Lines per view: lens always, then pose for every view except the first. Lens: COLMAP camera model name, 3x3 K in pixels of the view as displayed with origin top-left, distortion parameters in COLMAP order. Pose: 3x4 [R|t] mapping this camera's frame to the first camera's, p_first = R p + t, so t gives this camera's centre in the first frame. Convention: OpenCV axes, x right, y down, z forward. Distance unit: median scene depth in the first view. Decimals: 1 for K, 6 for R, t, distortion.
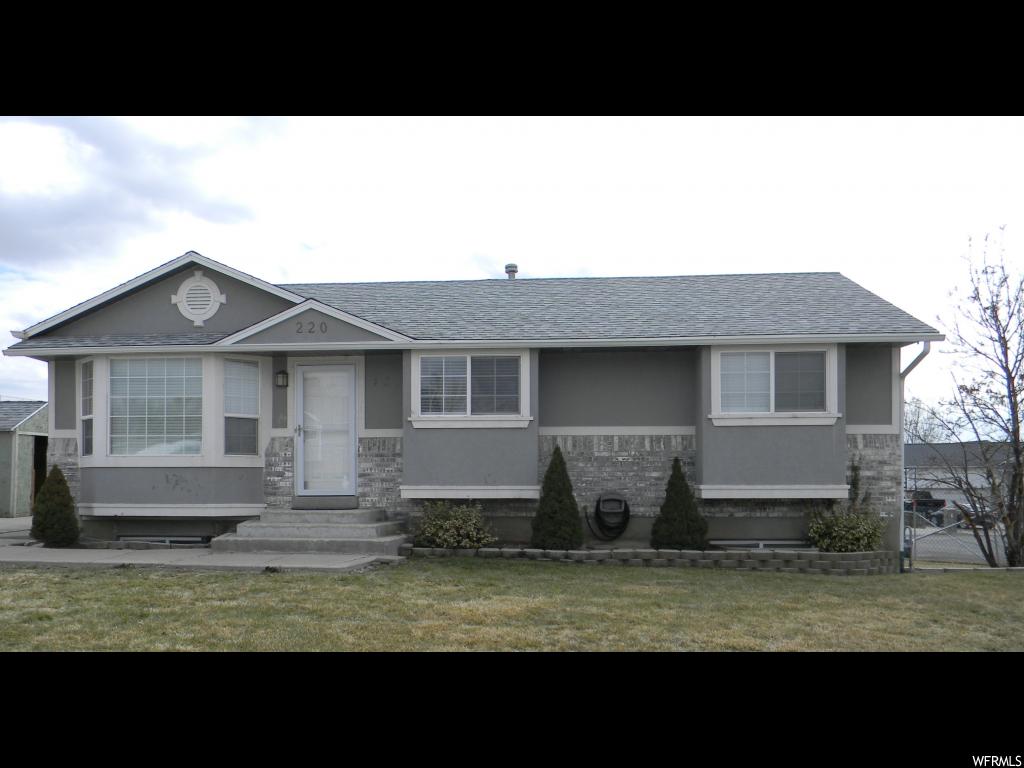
lens RADIAL K [[847.3, 0, 512.0], [0, 847.3, 384.0], [0, 0, 1]] dist [0.001011, -0.000494]
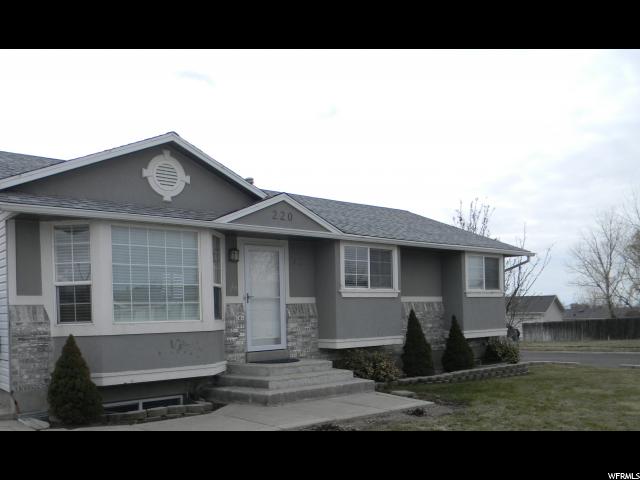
lens RADIAL K [[523.1, 0, 320.0], [0, 523.1, 270.5], [0, 0, 1]] dist [0.000343, -0.000818]
pose [[0.747385, 0.039677, 0.663205, -0.677628], [-0.049689, 0.998758, -0.003756, 0.013131], [-0.662530, -0.030147, 0.748428, 0.375078]]
